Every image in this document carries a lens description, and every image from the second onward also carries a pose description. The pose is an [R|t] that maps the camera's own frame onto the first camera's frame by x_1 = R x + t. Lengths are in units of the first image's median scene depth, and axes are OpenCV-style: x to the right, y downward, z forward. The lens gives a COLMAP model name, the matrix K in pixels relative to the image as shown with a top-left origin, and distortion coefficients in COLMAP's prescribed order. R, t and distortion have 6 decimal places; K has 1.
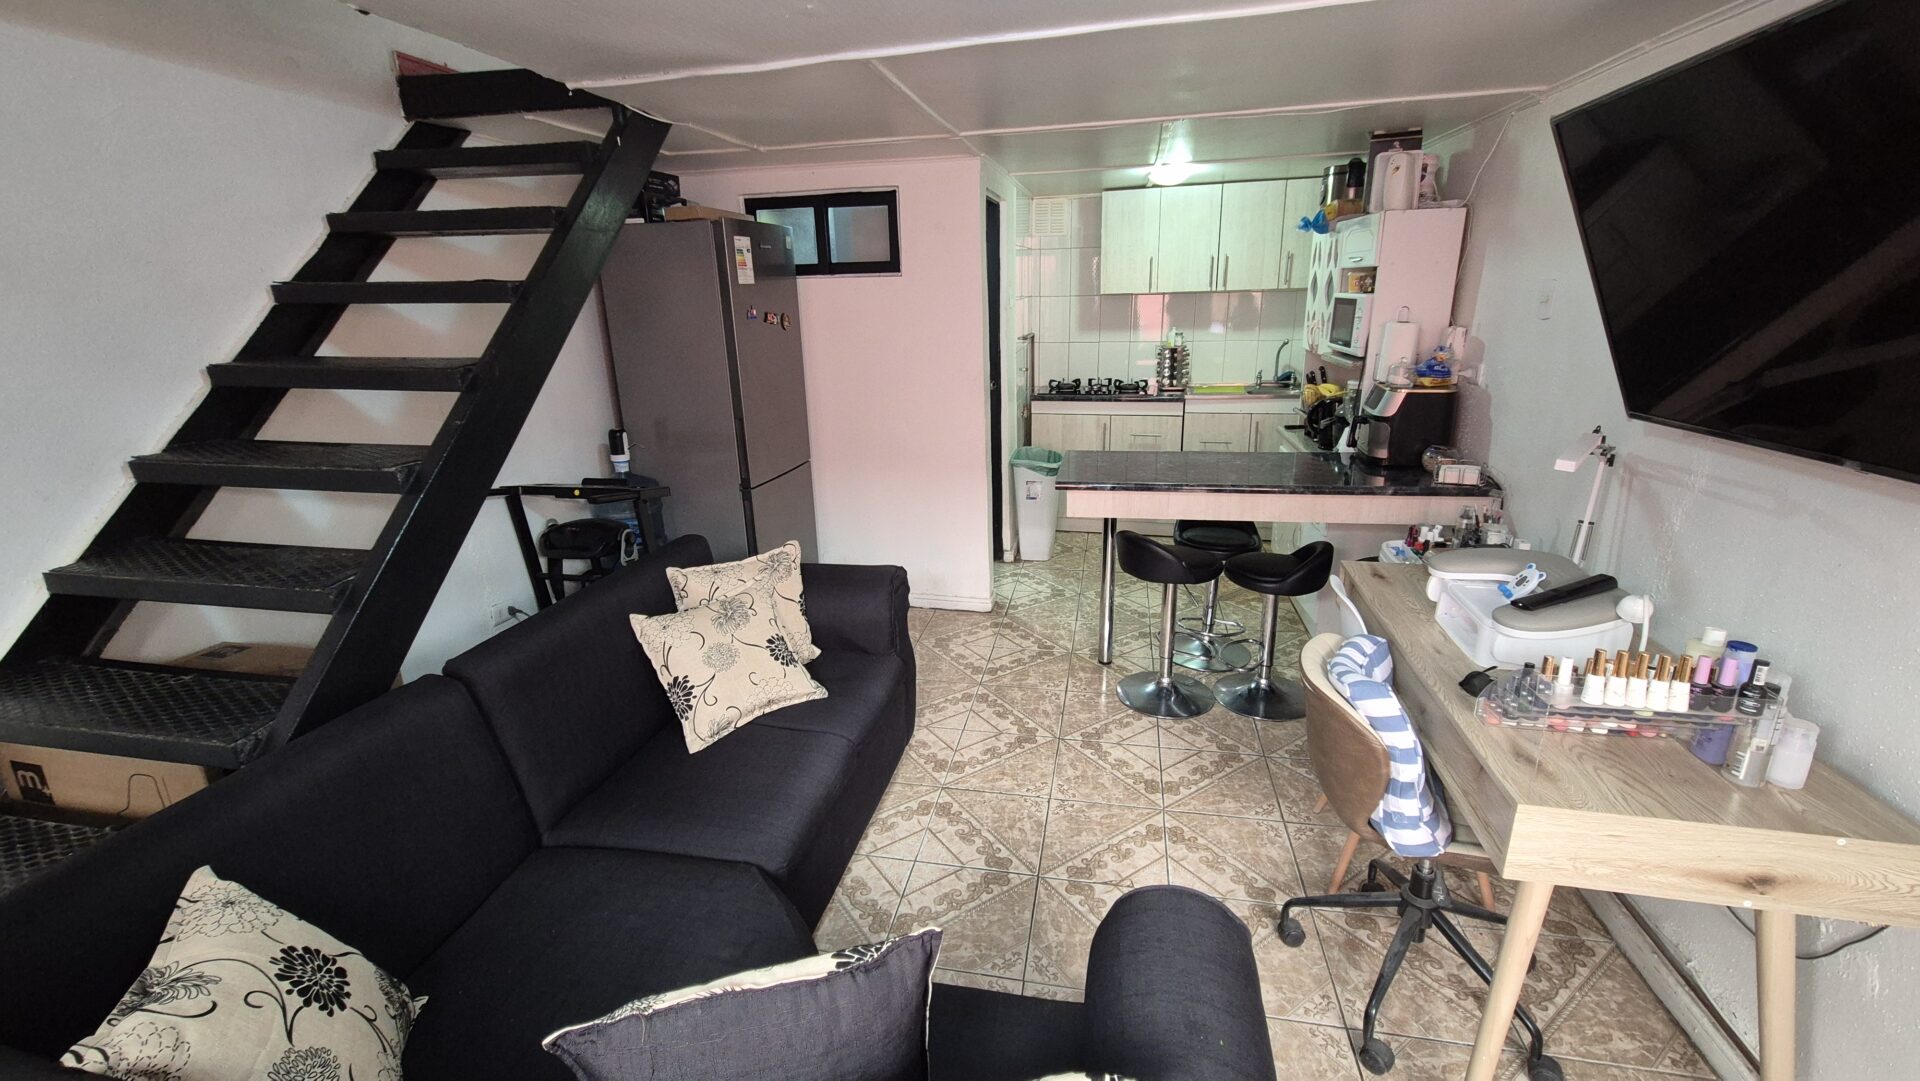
lens RADIAL K [[791.8, 0, 969.6], [0, 791.8, 538.4], [0, 0, 1]] dist [0.001392, 0.000208]
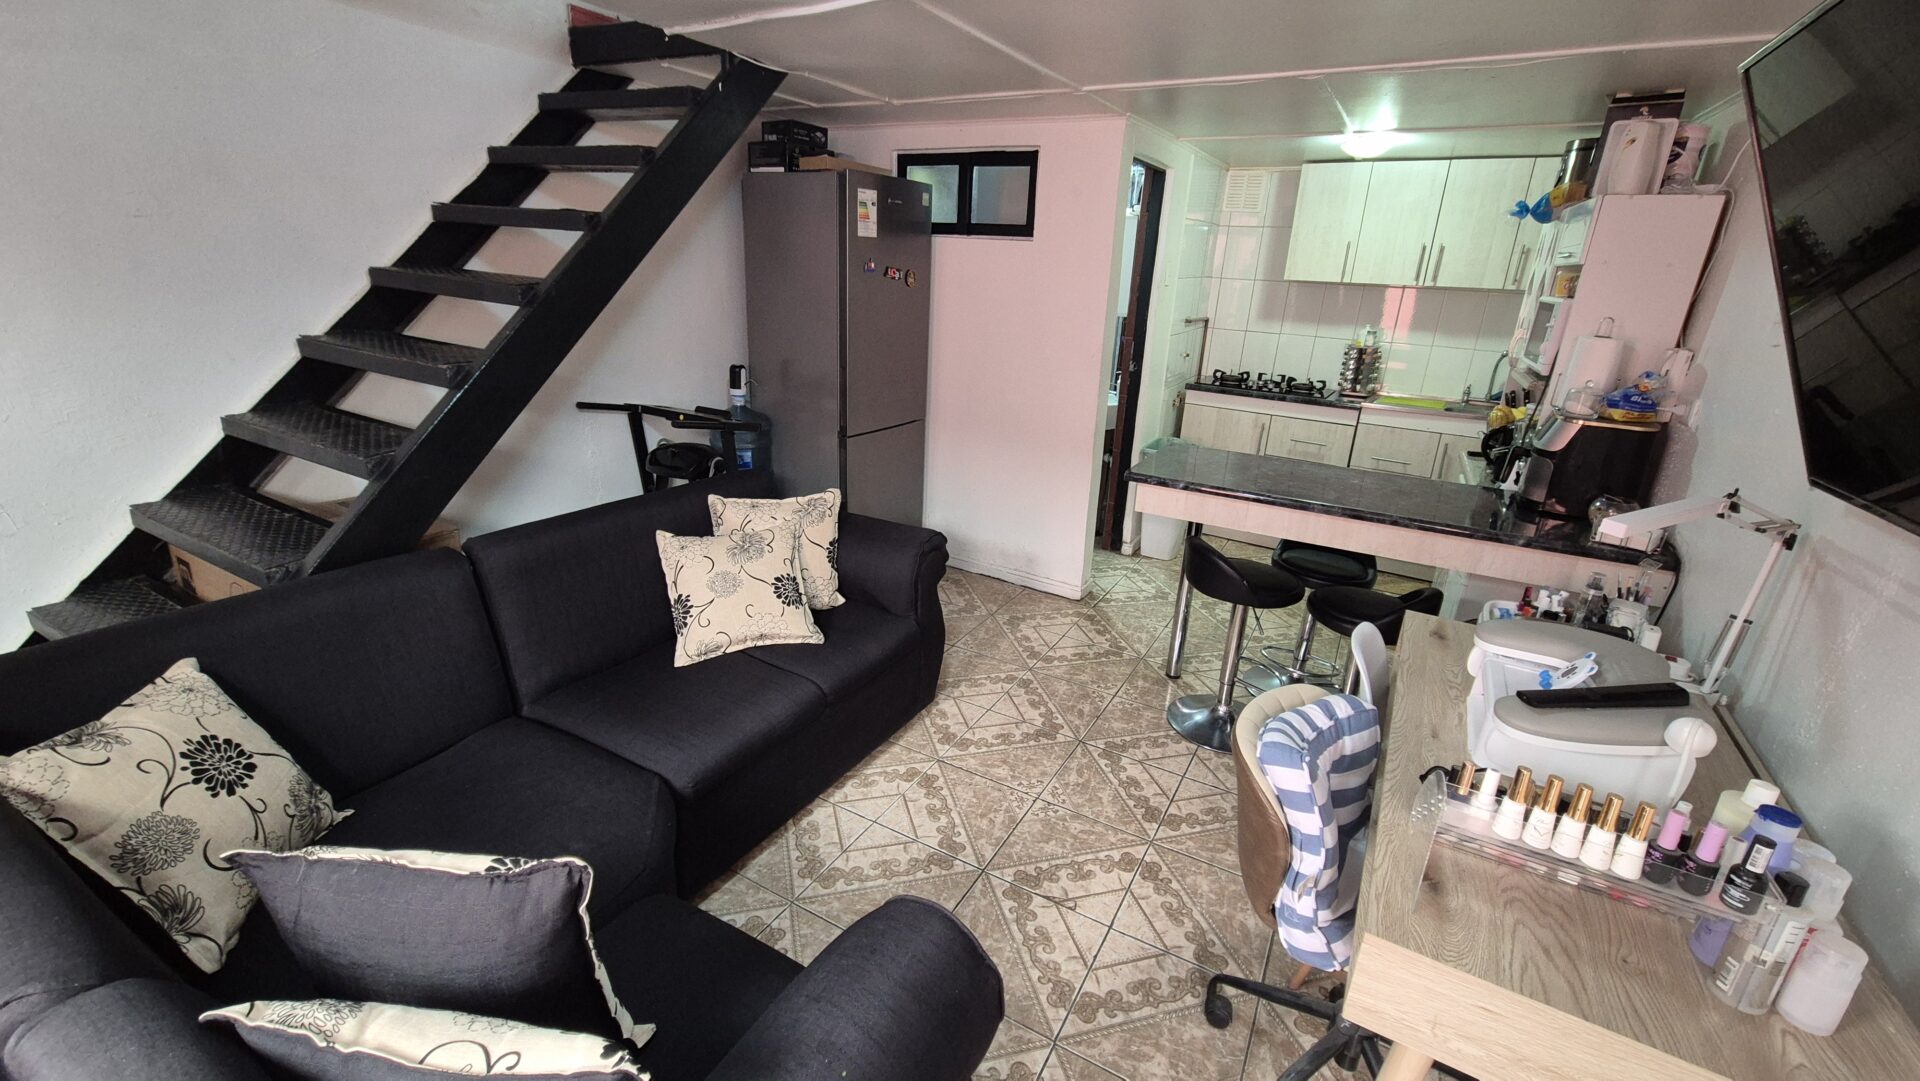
lens RADIAL K [[791.8, 0, 968.2], [0, 791.8, 539.5], [0, 0, 1]] dist [0.001392, 0.000208]
pose [[0.947339, 0.168483, -0.272326, 0.247481], [-0.160287, 0.985687, 0.052238, -0.014780], [0.277229, -0.005837, 0.960786, 0.071891]]
